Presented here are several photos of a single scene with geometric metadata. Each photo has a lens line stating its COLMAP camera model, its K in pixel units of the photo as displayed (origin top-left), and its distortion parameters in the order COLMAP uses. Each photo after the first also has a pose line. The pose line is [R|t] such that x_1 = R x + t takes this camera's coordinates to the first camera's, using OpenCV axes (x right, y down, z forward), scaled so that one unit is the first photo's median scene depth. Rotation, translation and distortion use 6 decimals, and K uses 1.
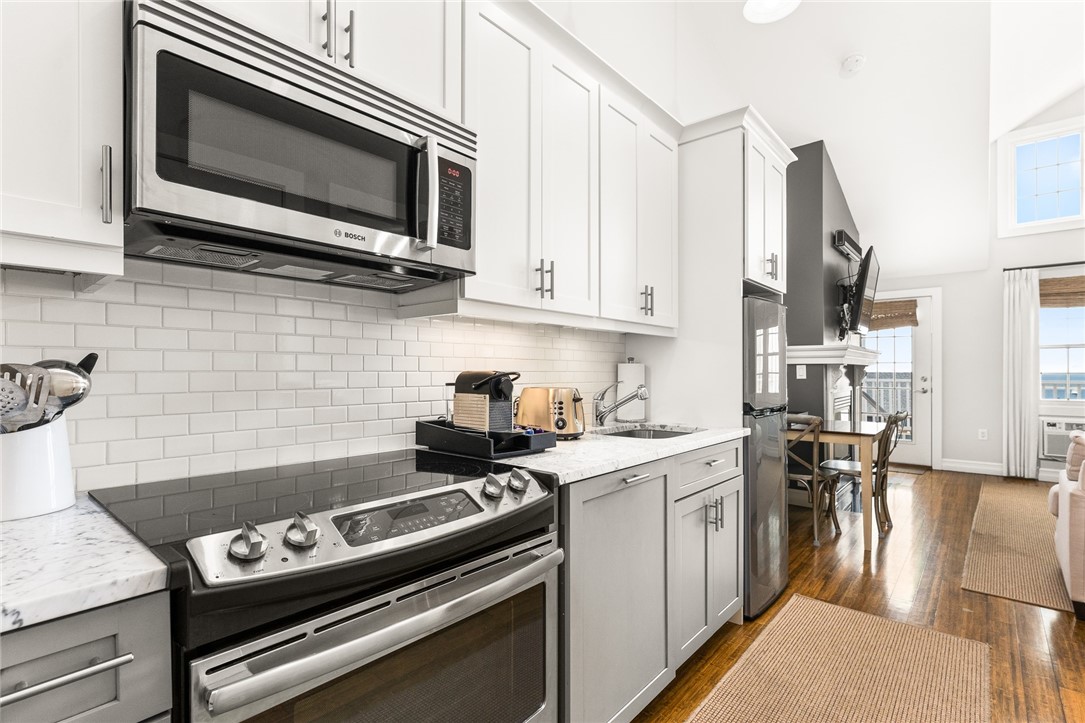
lens RADIAL K [[518.0, 0, 542.6], [0, 518.0, 372.0], [0, 0, 1]] dist [-0.004201, -0.000489]
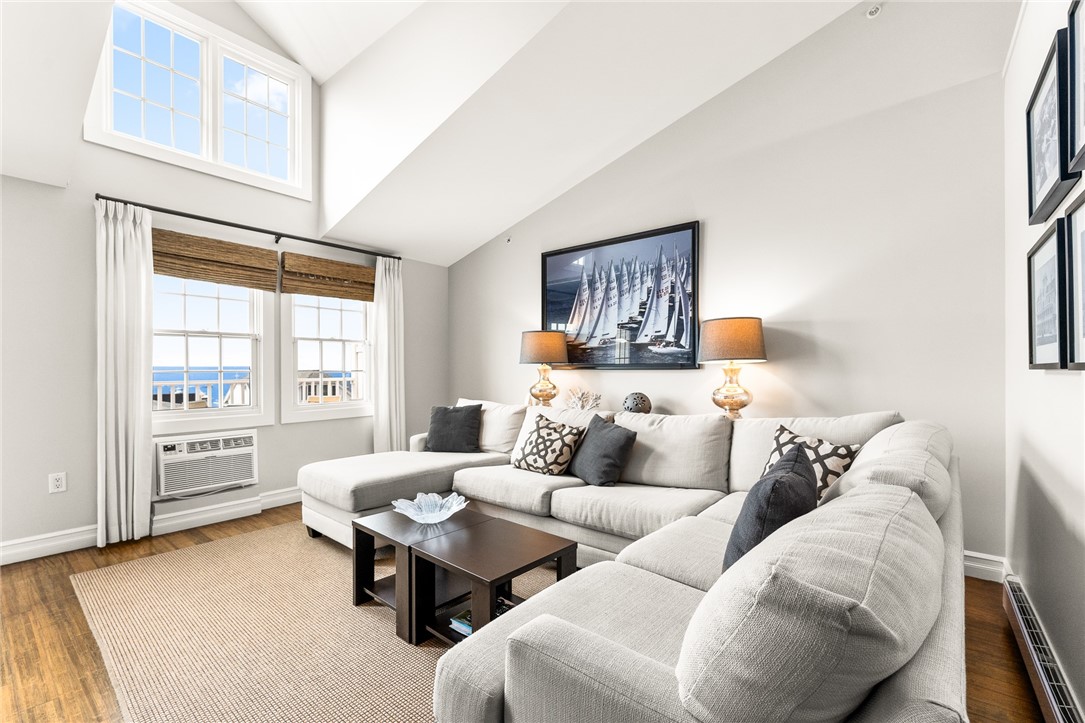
lens RADIAL K [[470.8, 0, 542.6], [0, 470.8, 372.5], [0, 0, 1]] dist [-0.009210, 0.001447]
pose [[-0.011079, -0.004659, 0.999928, 0.371904], [-0.000543, 0.999989, 0.004653, 0.000169], [-0.999938, -0.000492, -0.011082, 0.521412]]
